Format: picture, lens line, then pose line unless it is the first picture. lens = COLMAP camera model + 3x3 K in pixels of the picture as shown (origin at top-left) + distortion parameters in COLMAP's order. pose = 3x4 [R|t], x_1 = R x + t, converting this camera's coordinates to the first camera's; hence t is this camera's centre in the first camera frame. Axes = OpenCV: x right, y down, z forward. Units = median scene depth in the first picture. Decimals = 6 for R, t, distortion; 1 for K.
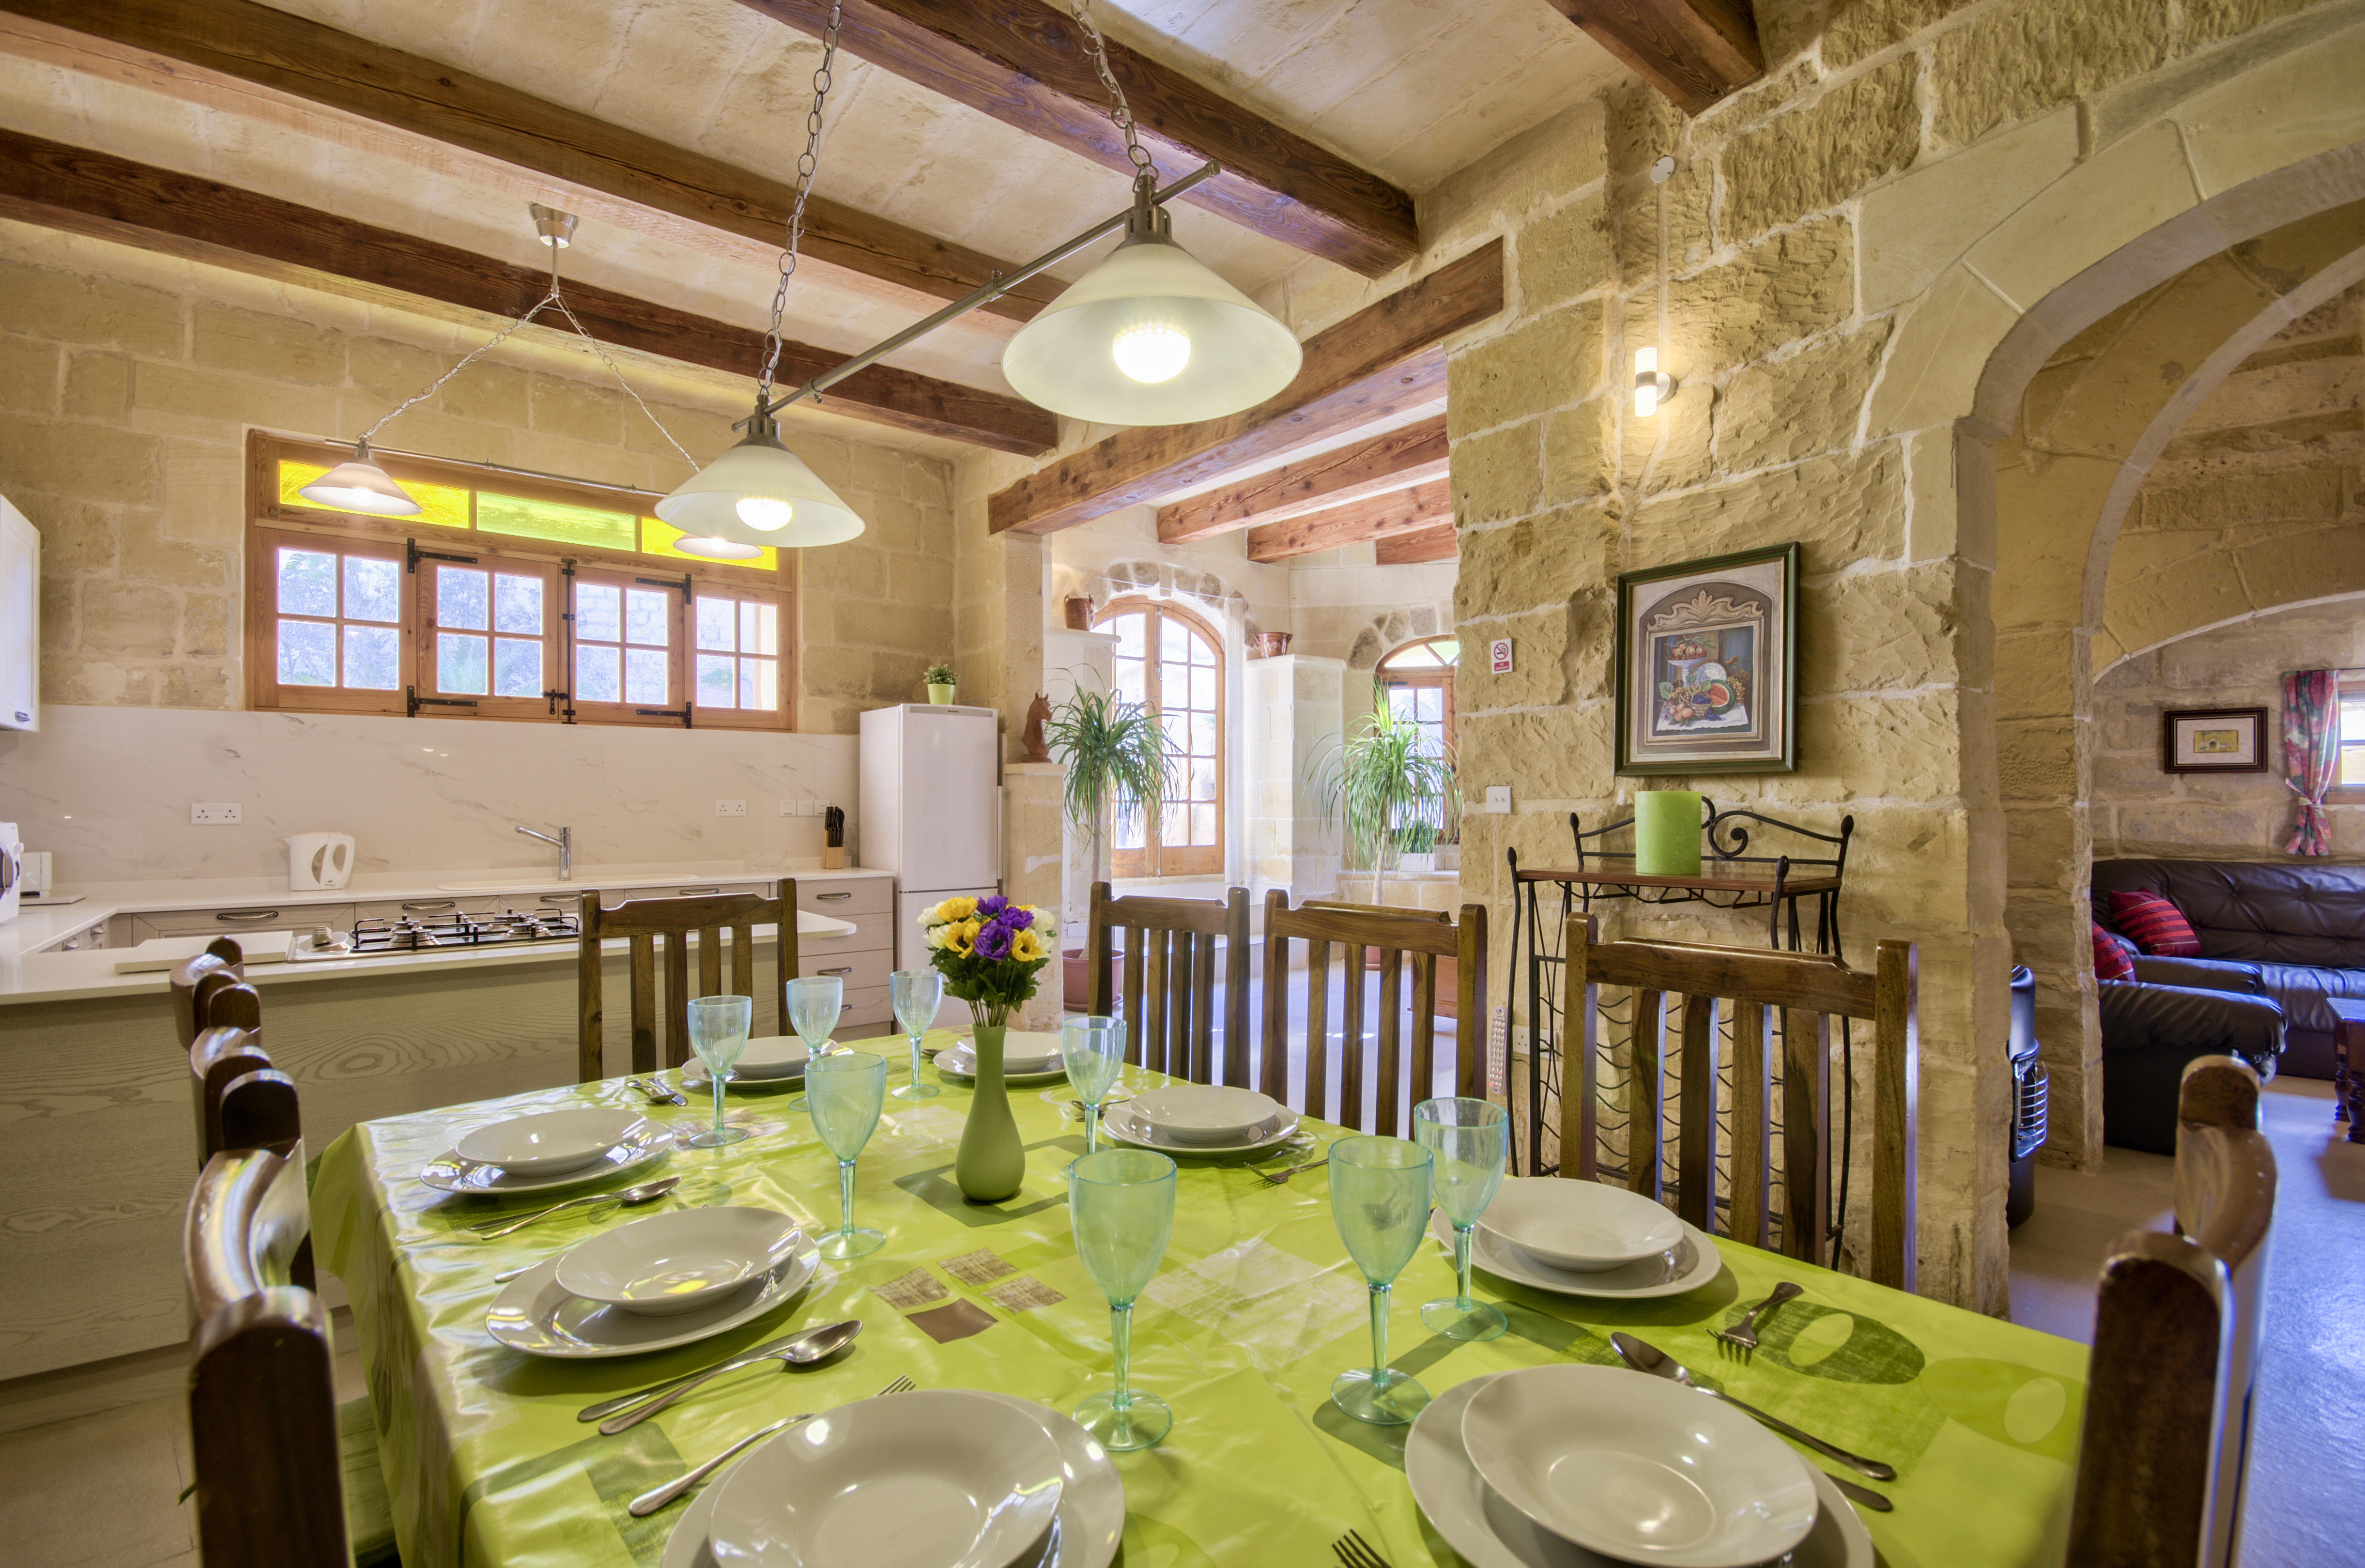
lens RADIAL K [[1043.6, 0, 1181.1], [0, 1043.6, 800.9], [0, 0, 1]] dist [0.004575, -0.009019]
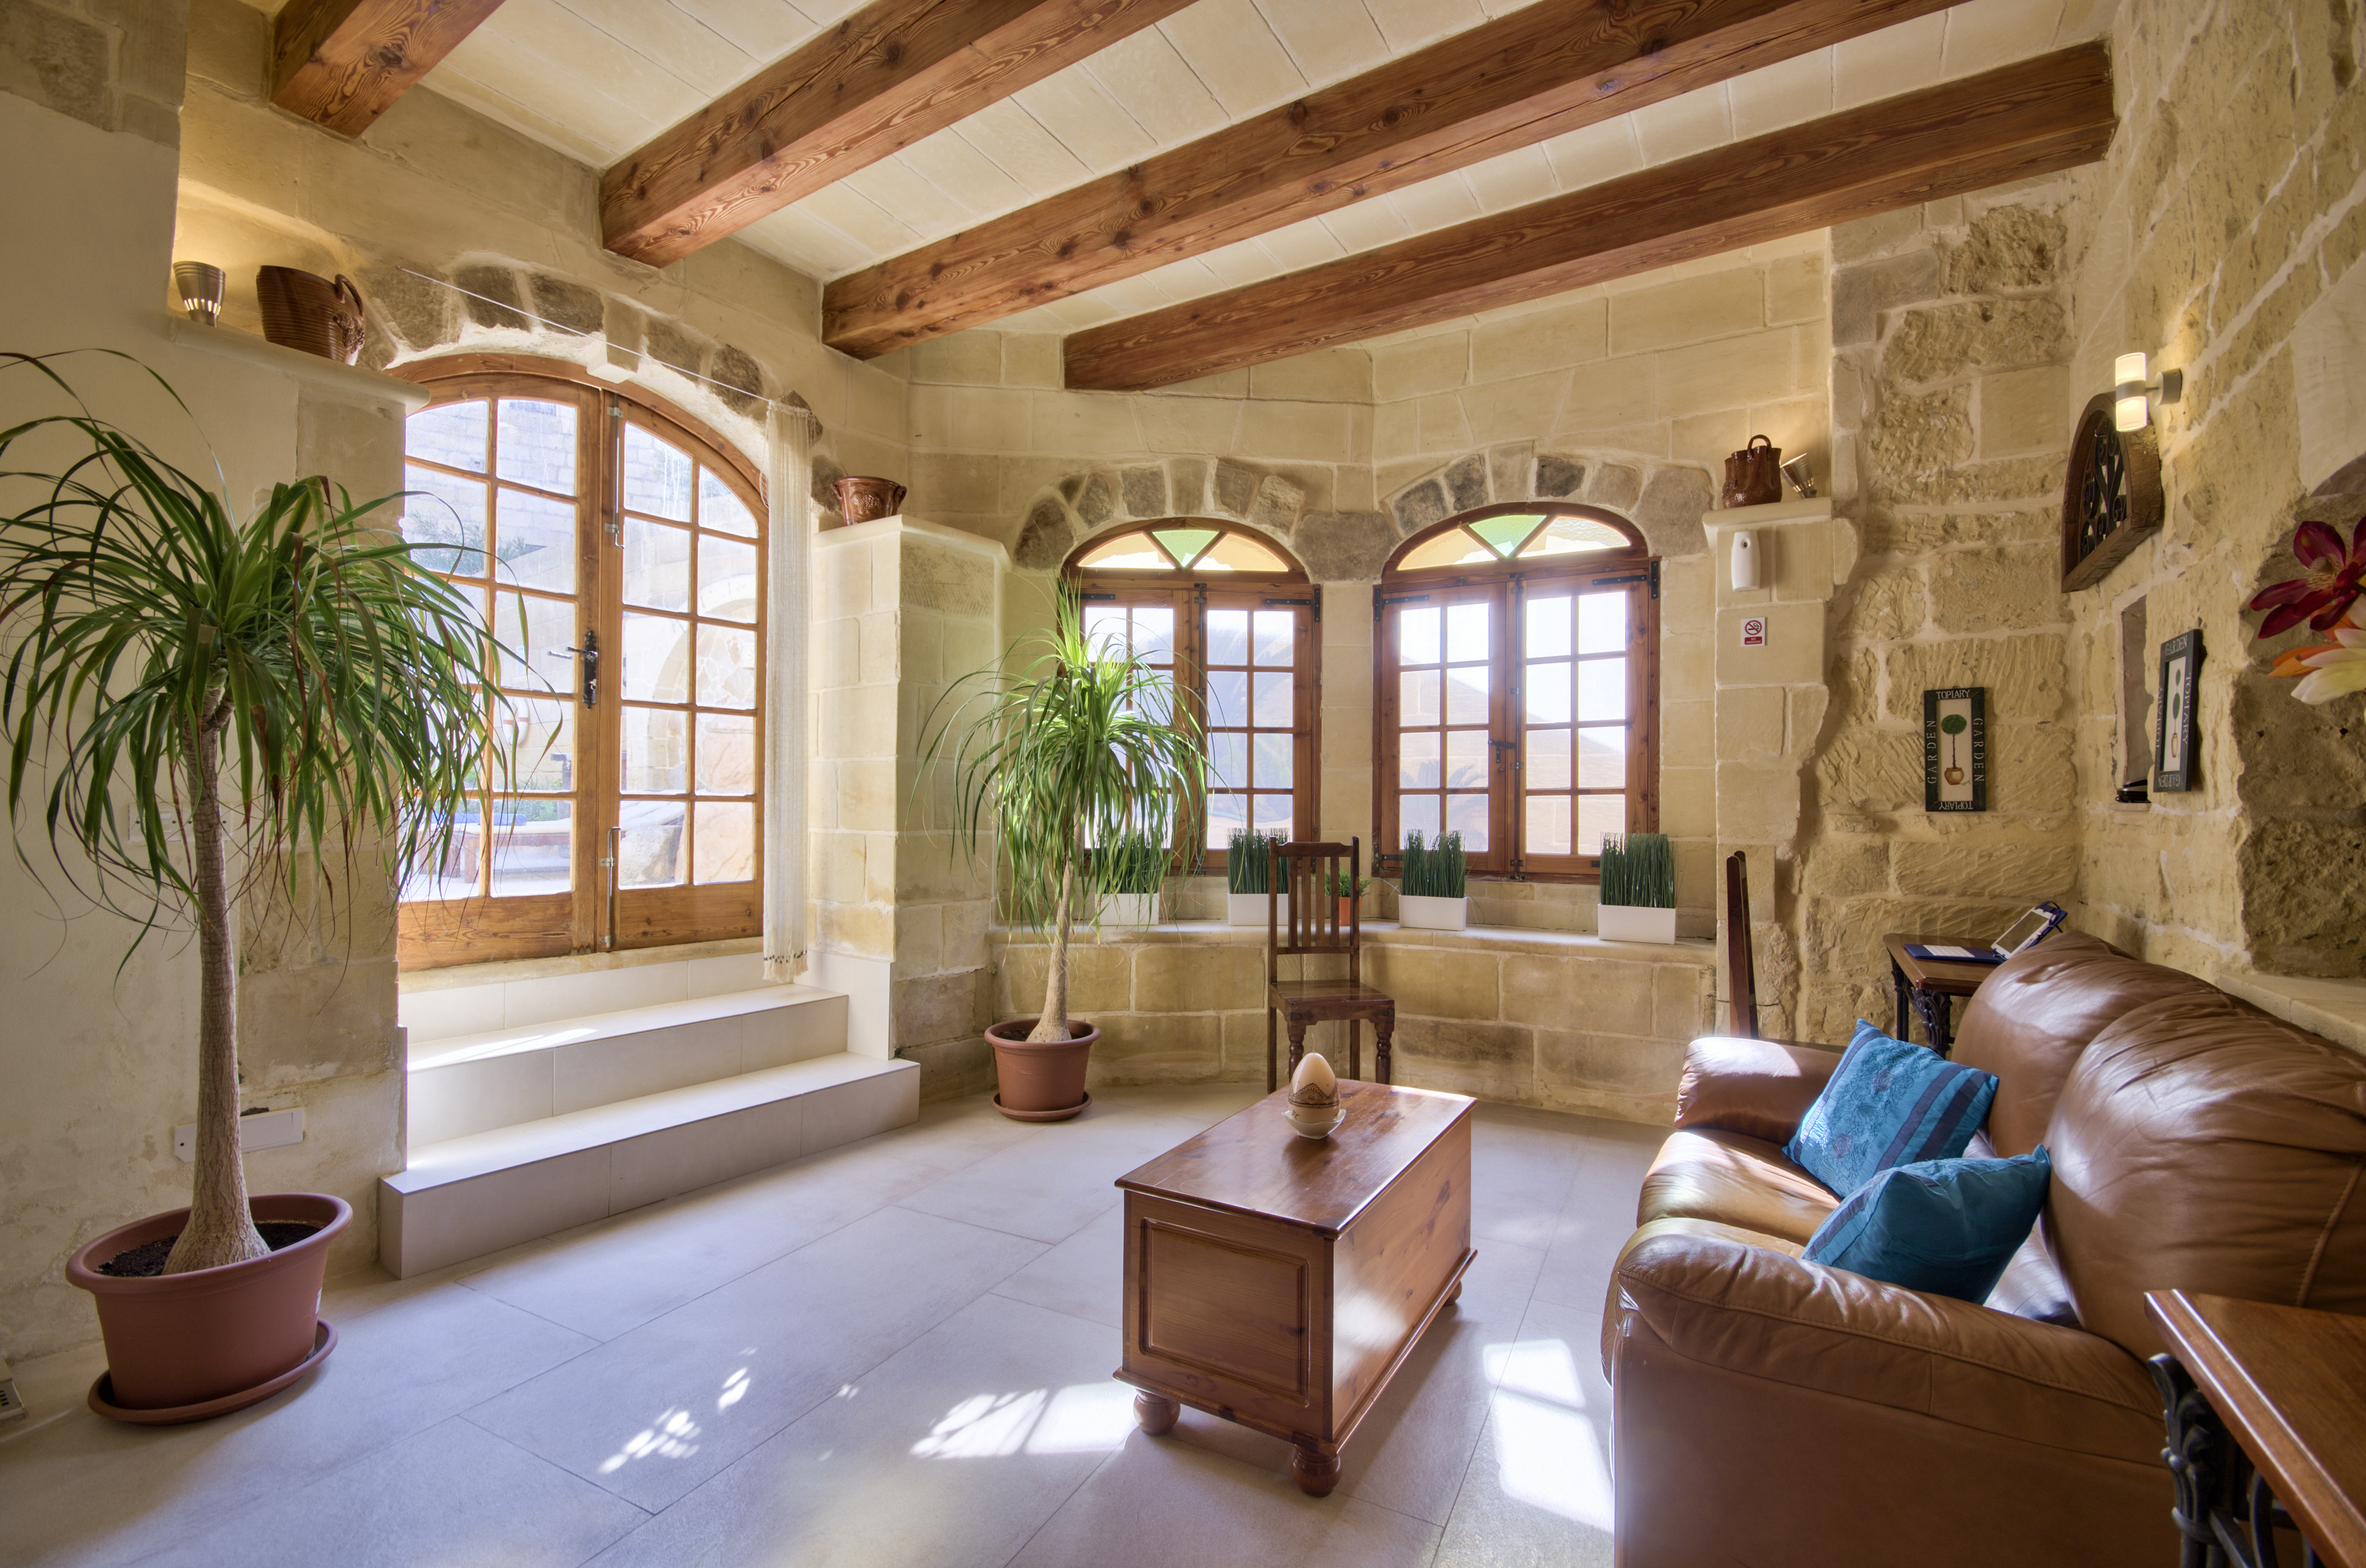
lens RADIAL K [[1033.0, 0, 1182.8], [0, 1033.0, 801.3], [0, 0, 1]] dist [0.000605, -0.005836]
pose [[0.959801, 0.010685, 0.280480, 0.143582], [-0.011268, 0.999936, 0.000466, -0.000954], [-0.280457, -0.003608, 0.959860, 0.675220]]
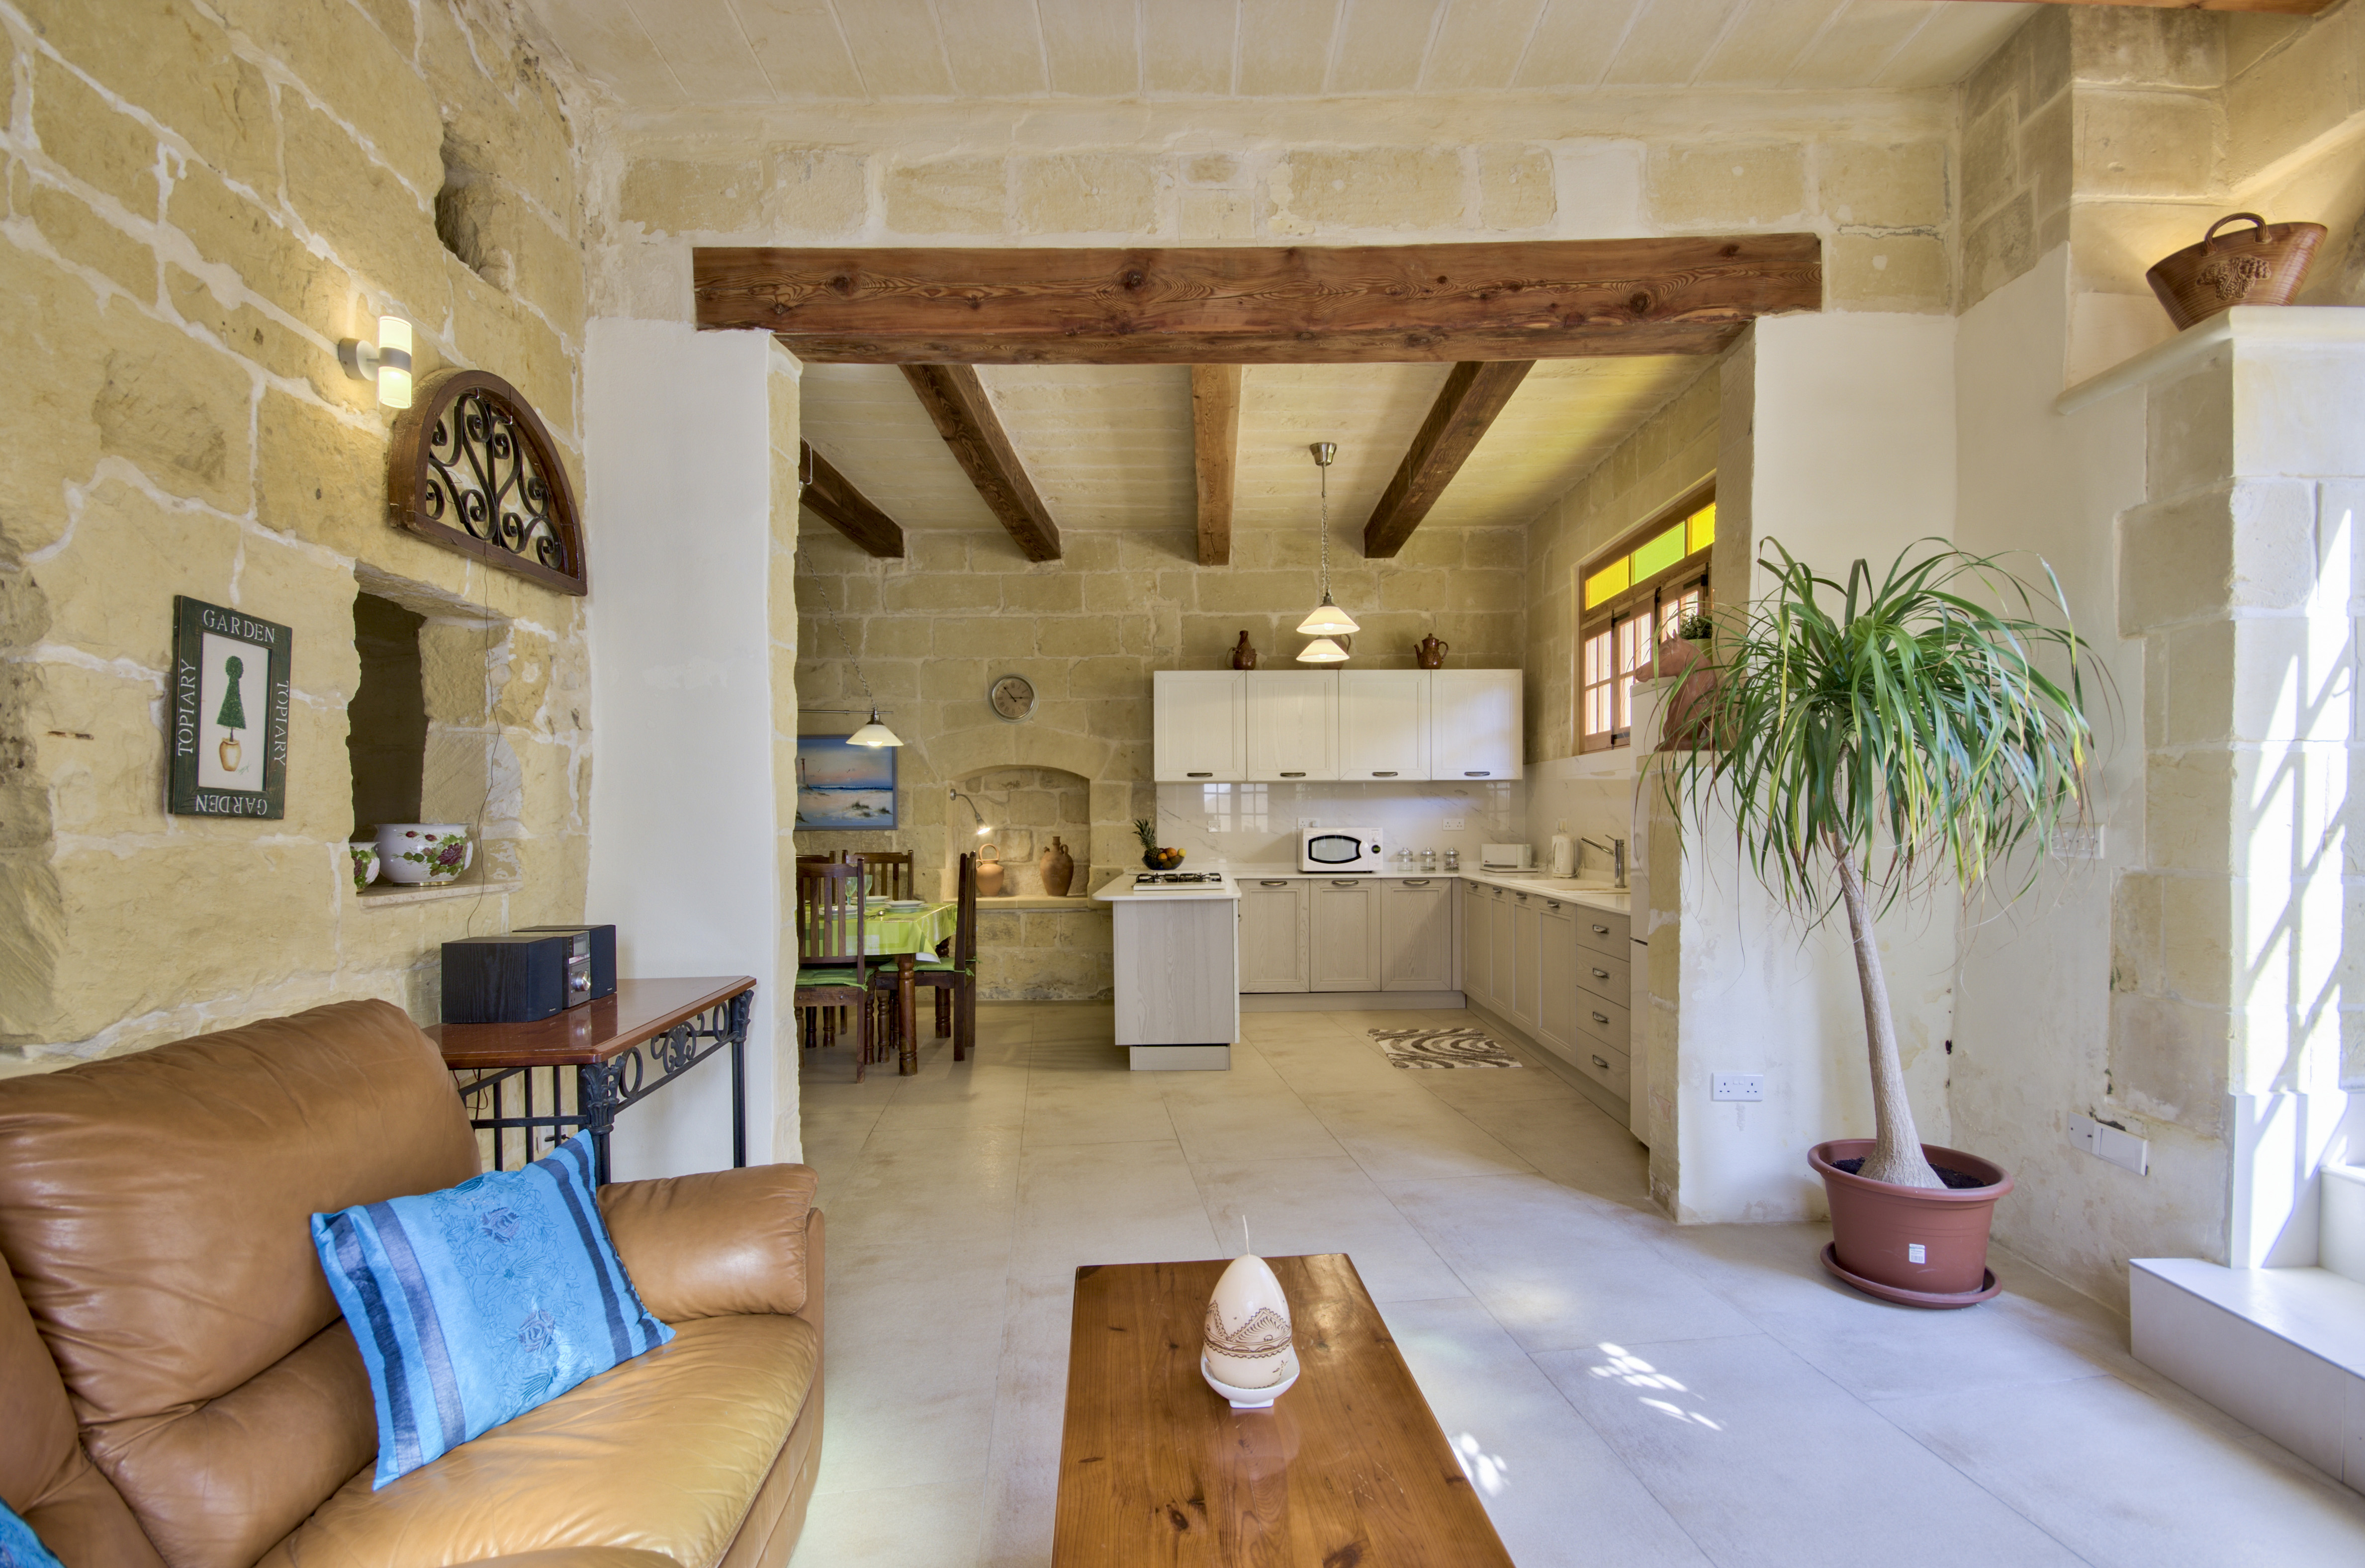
lens RADIAL K [[1087.7, 0, 1205.1], [0, 1087.7, 844.5], [0, 0, 1]] dist [0.000870, -0.010836]
pose [[-0.622088, 0.026821, -0.782488, 0.518342], [0.010660, 0.999611, 0.025789, -0.003789], [0.782875, 0.007701, -0.622131, 1.204518]]
